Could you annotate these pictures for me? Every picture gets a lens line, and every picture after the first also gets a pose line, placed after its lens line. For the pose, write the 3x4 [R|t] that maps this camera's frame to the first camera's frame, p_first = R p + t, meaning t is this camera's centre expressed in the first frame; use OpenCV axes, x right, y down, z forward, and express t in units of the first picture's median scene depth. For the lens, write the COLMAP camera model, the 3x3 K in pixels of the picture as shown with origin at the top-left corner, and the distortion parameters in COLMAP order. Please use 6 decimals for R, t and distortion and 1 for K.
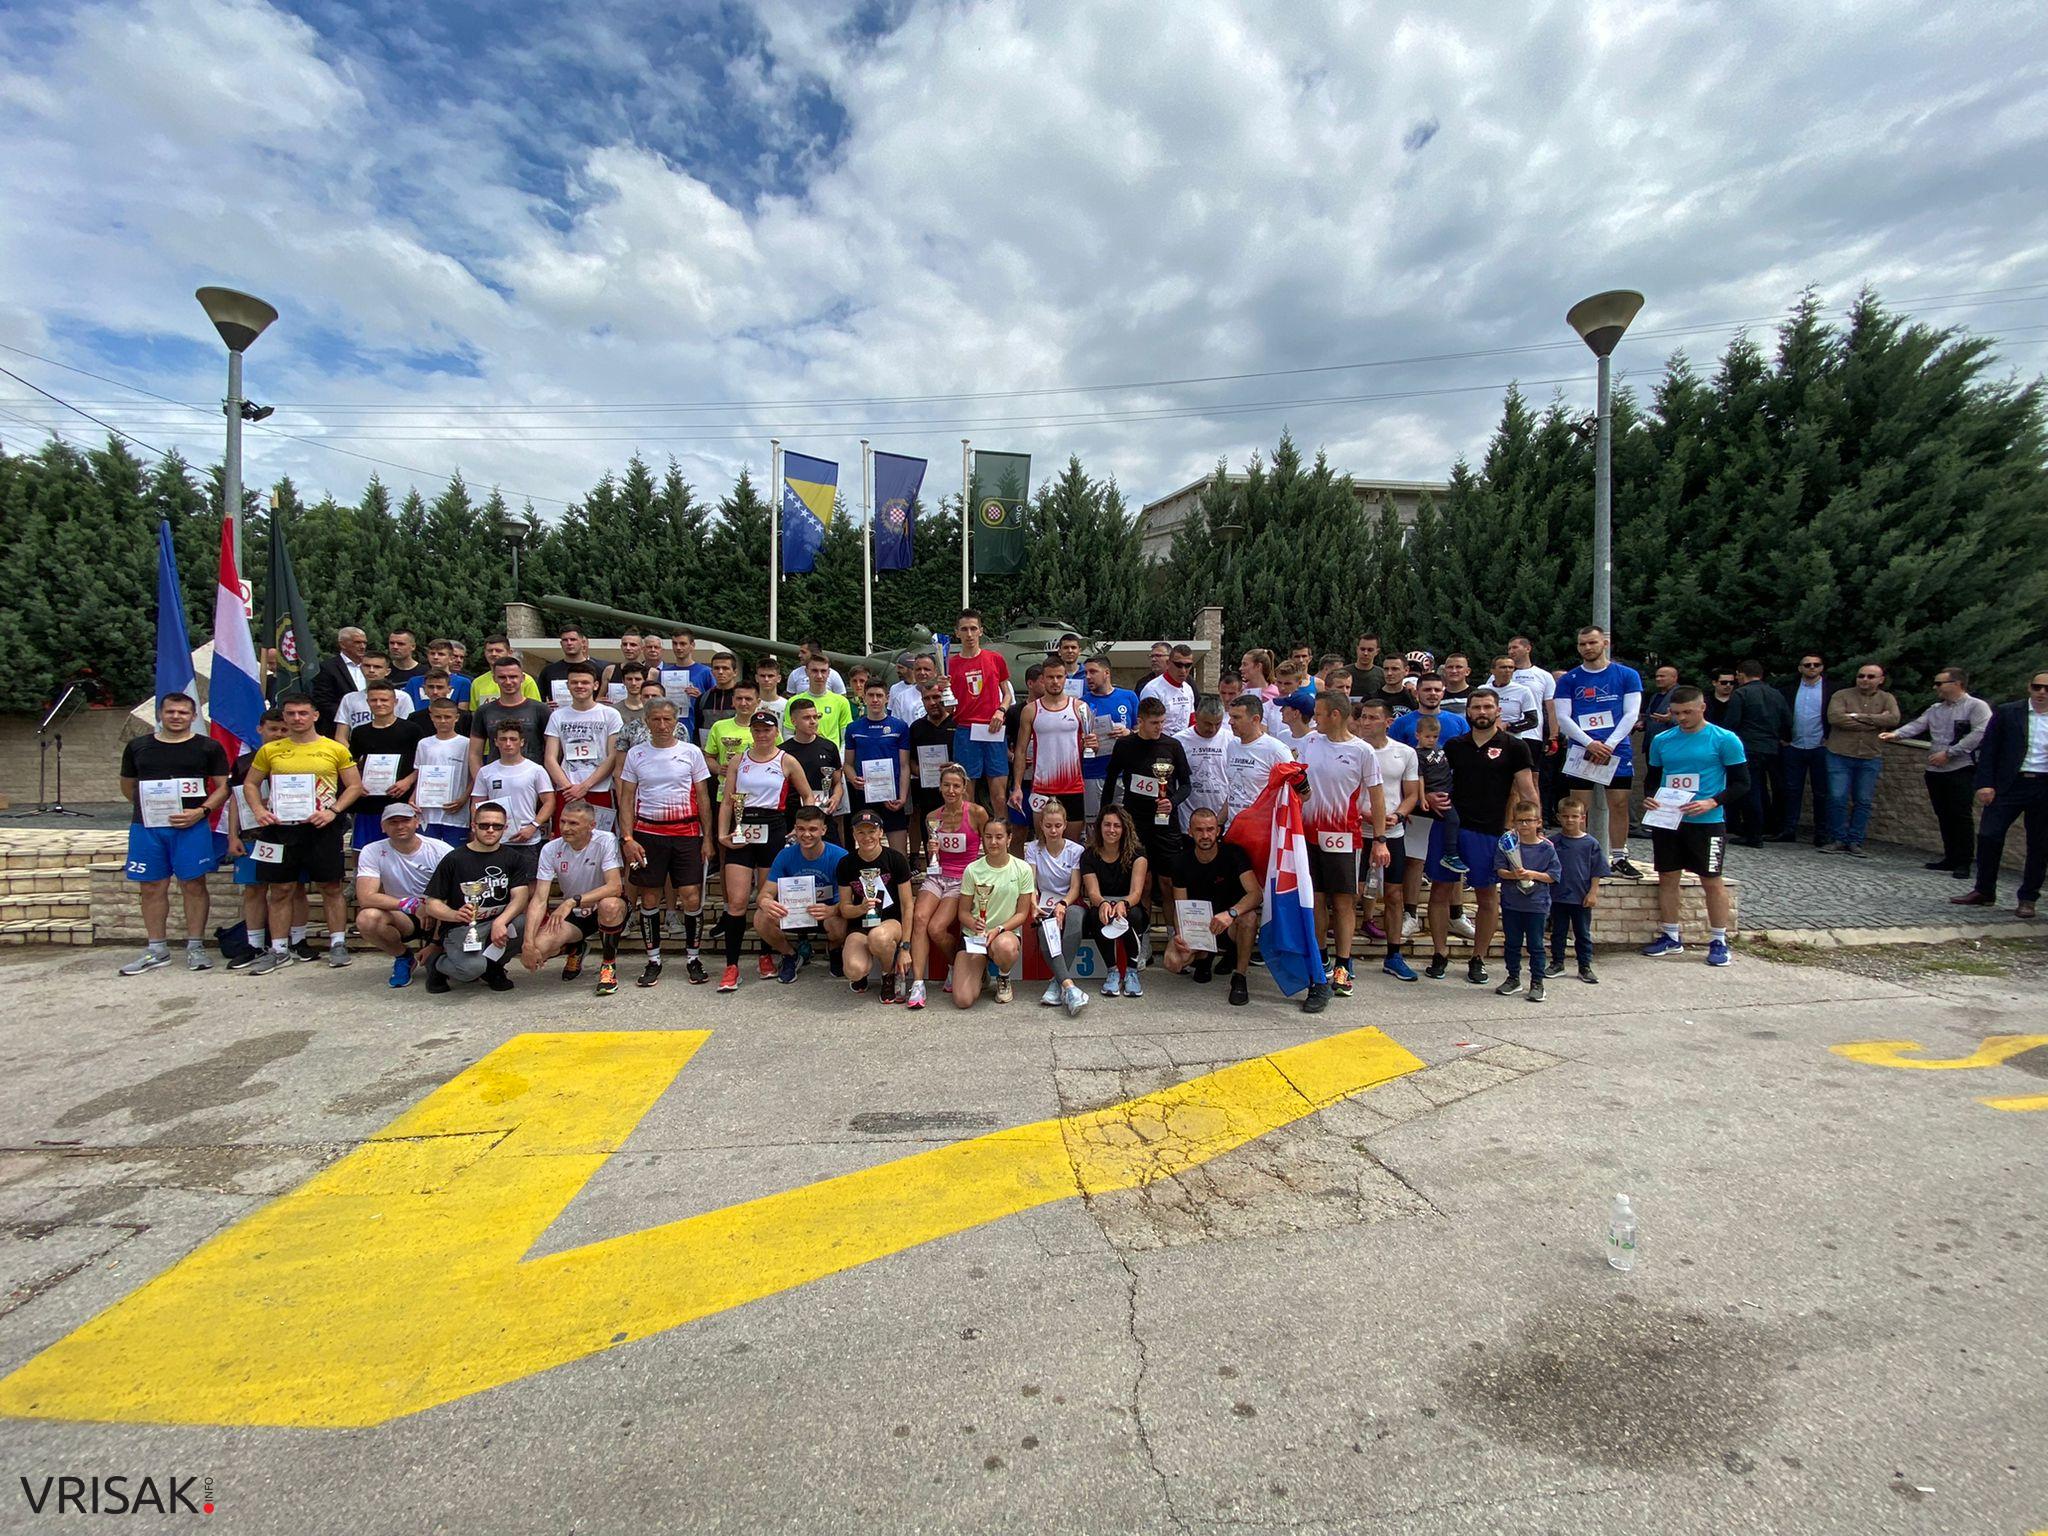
lens RADIAL K [[835.2, 0, 1022.0], [0, 835.2, 779.8], [0, 0, 1]] dist [0.017955, -0.019357]
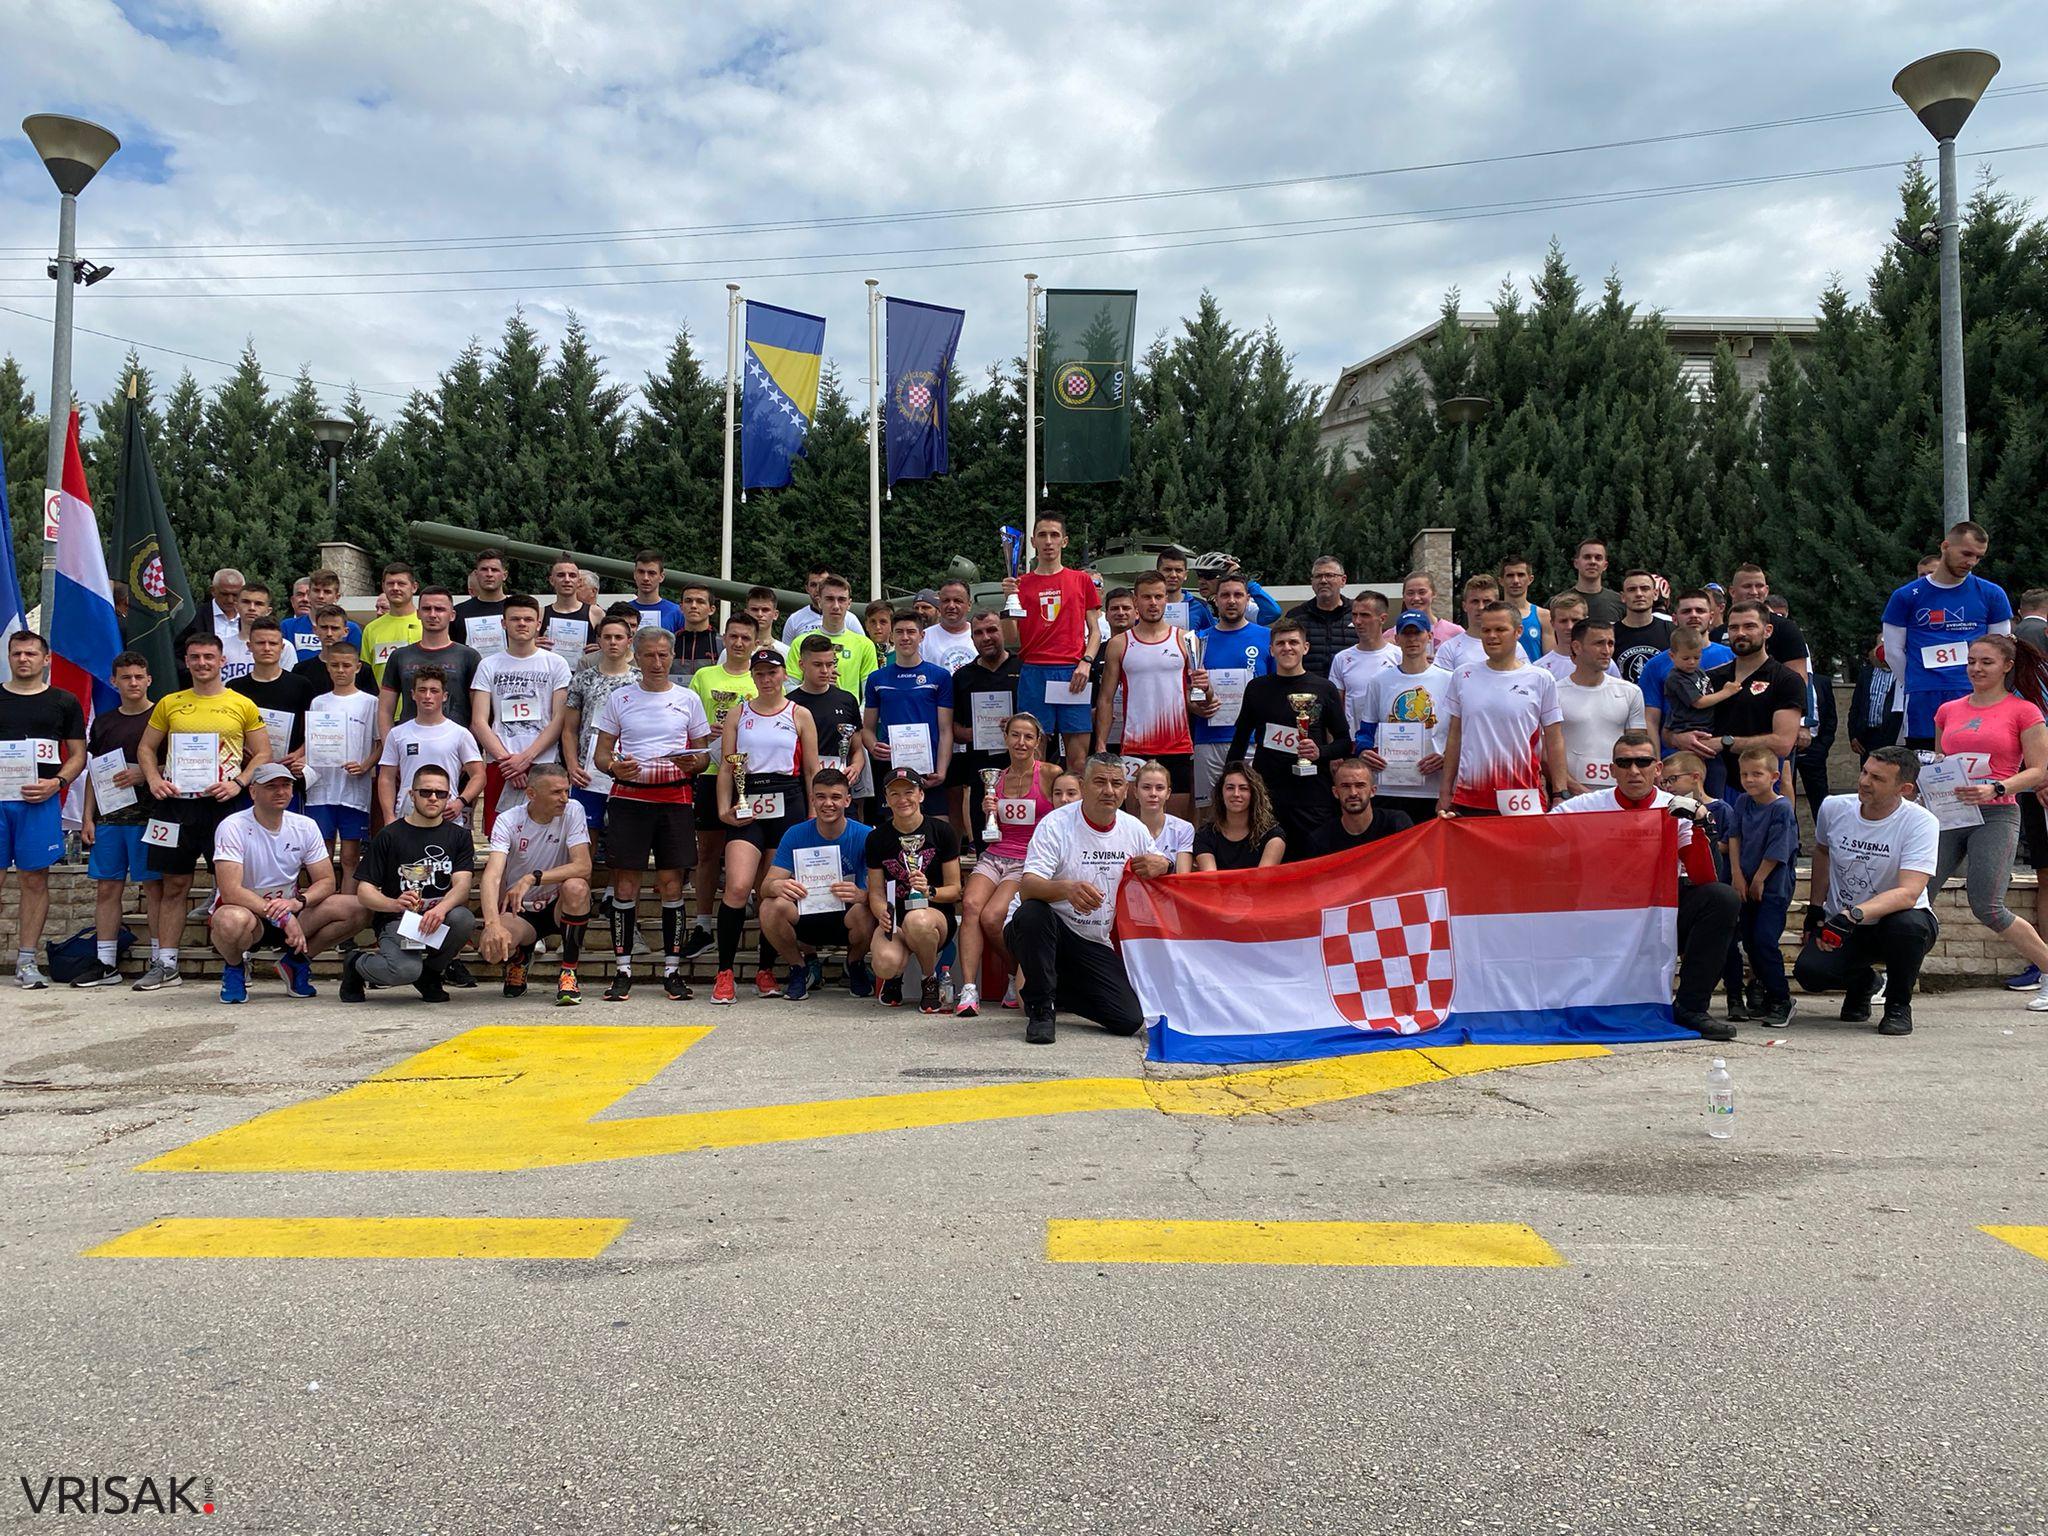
lens RADIAL K [[1548.0, 0, 1024.0], [0, 1548.0, 768.0], [0, 0, 1]] dist [-0.008059, 0.028935]
pose [[0.997335, -0.006665, -0.072659, 0.009363], [0.001670, 0.997644, -0.068583, 0.043250], [0.072945, 0.068279, 0.994996, -0.130981]]
